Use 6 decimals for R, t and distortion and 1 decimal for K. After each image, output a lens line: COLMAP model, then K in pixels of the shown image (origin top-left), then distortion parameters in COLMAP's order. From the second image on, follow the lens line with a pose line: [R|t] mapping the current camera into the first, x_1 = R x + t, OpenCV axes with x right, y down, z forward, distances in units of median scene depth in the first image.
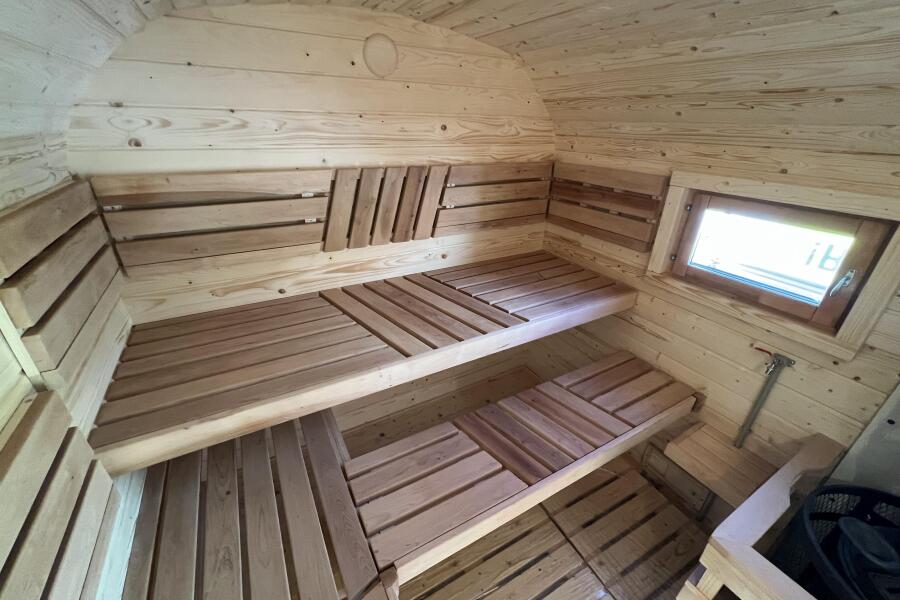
lens RADIAL K [[358.8, 0, 447.7], [0, 358.8, 297.5], [0, 0, 1]] dist [-0.001616, 0.000398]
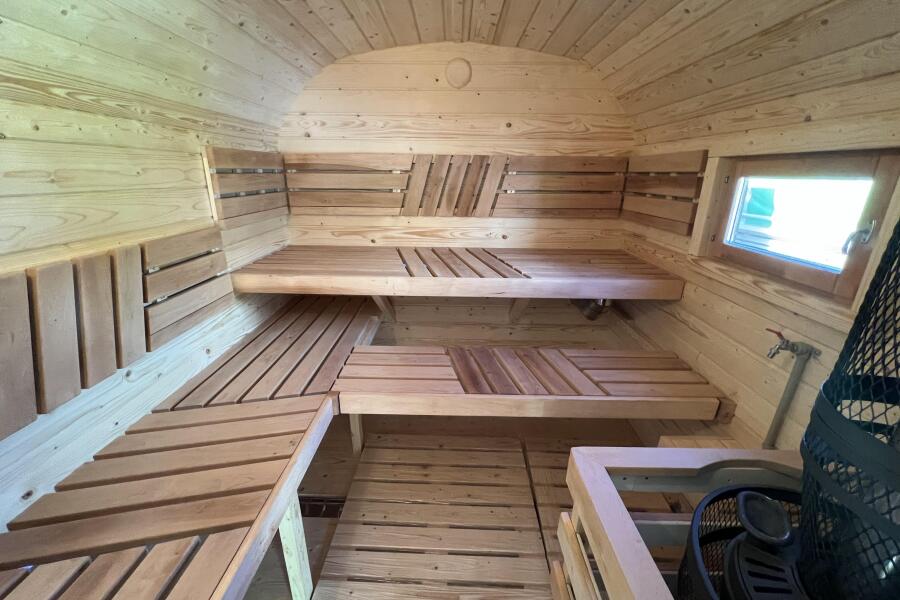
lens RADIAL K [[358.3, 0, 447.6], [0, 358.3, 297.3], [0, 0, 1]] dist [0.000138, -0.000152]
pose [[0.860697, 0.153628, -0.485385, 0.506735], [-0.215397, 0.973737, -0.073752, 0.237994], [0.461307, 0.168029, 0.871184, -0.059545]]
